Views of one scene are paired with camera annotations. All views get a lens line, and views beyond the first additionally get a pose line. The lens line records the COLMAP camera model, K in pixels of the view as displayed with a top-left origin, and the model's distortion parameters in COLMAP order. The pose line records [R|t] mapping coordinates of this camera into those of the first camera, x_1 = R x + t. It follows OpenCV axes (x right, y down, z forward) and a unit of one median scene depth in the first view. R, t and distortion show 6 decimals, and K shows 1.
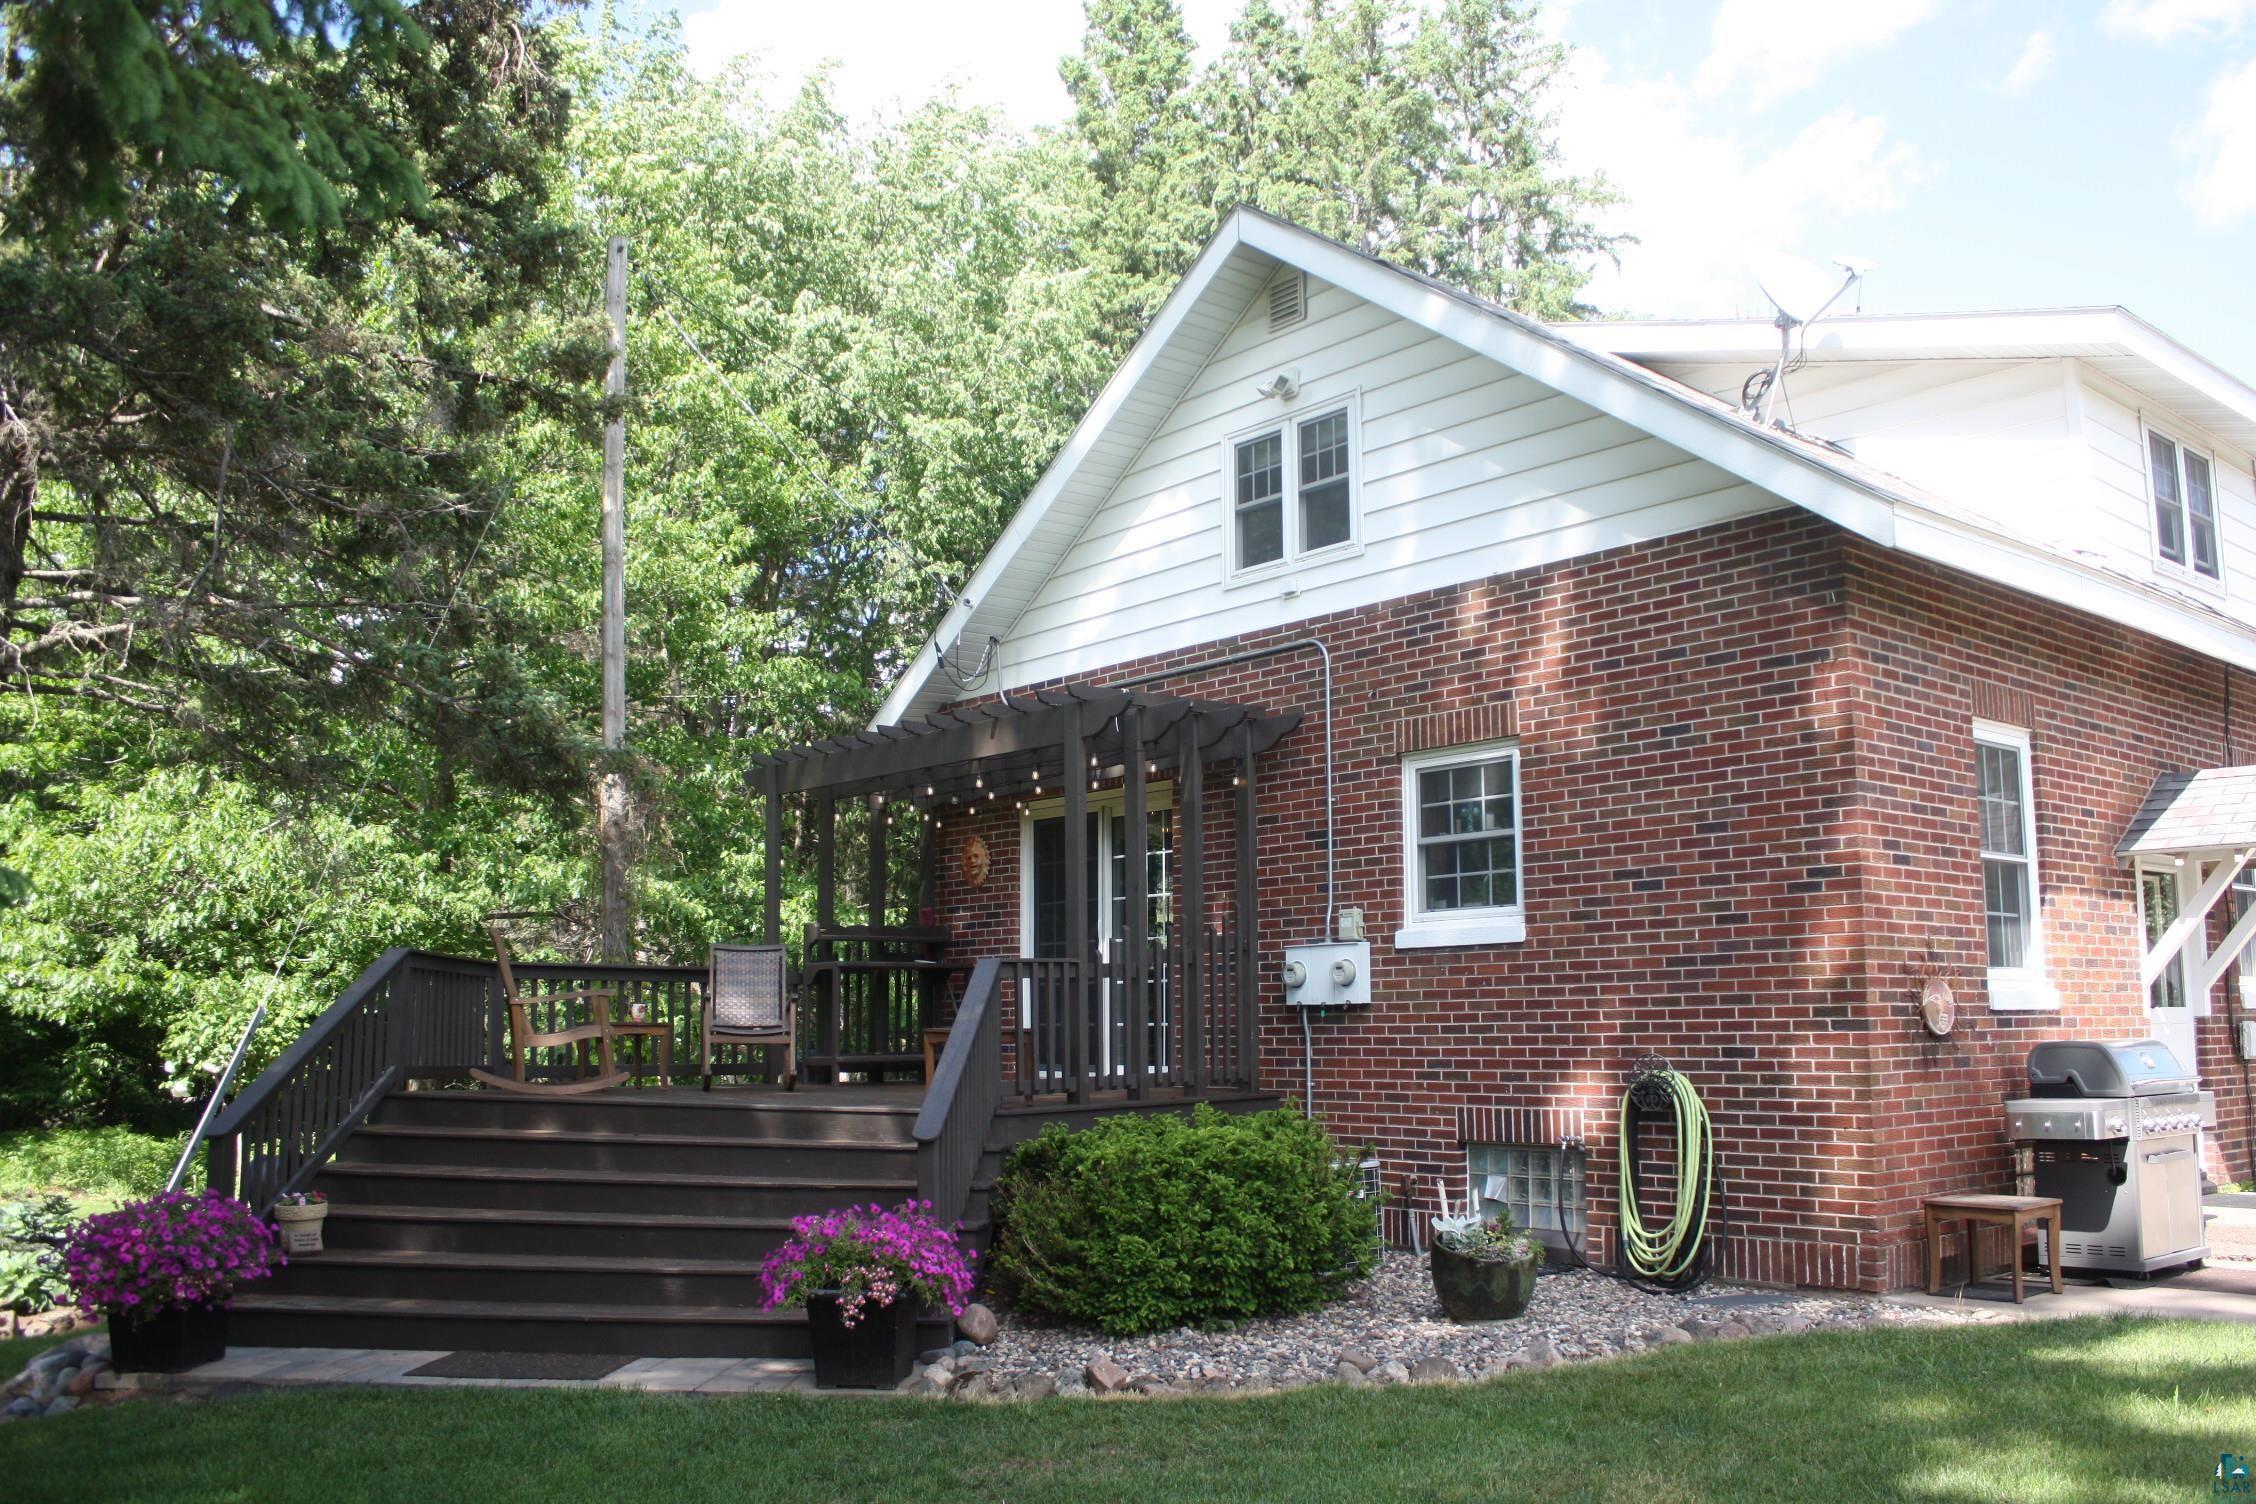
lens RADIAL K [[1889.9, 0, 1146.2], [0, 1889.9, 770.7], [0, 0, 1]] dist [-0.168833, 0.143580]
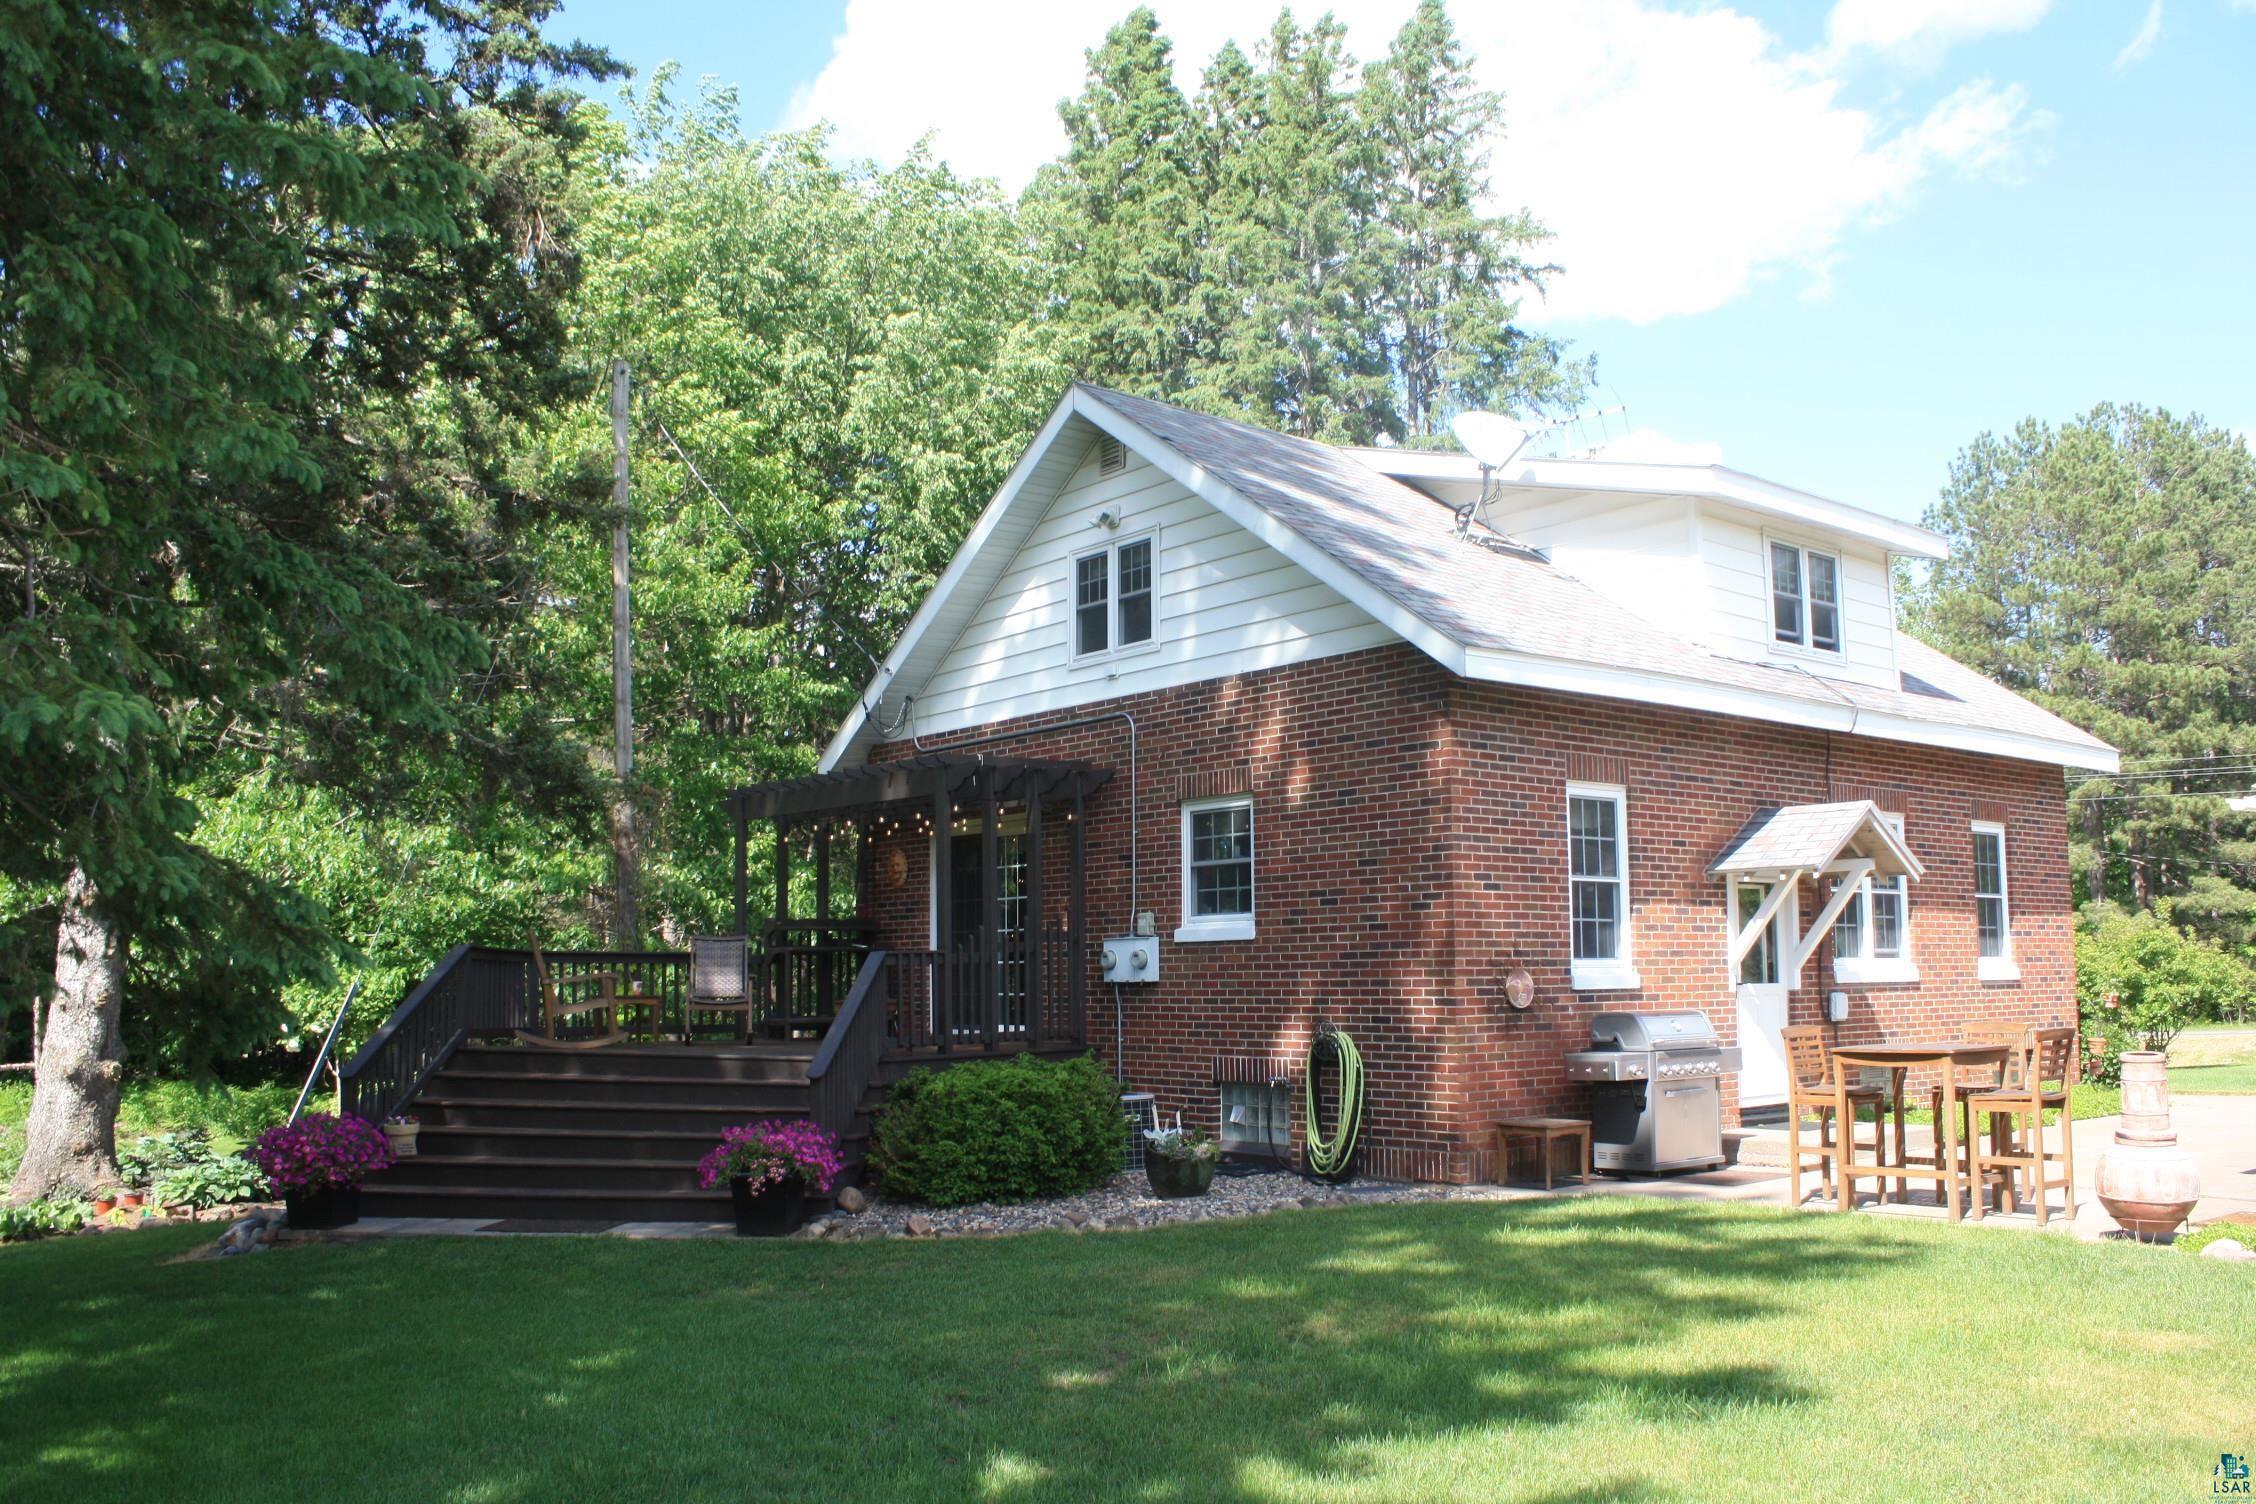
lens RADIAL K [[1889.9, 0, 1142.4], [0, 1889.9, 753.0], [0, 0, 1]] dist [-0.168833, 0.143580]
pose [[0.999731, -0.007458, -0.021951, 0.137554], [0.007834, 0.999824, 0.017076, -0.067048], [0.021820, -0.017244, 0.999613, -0.377241]]
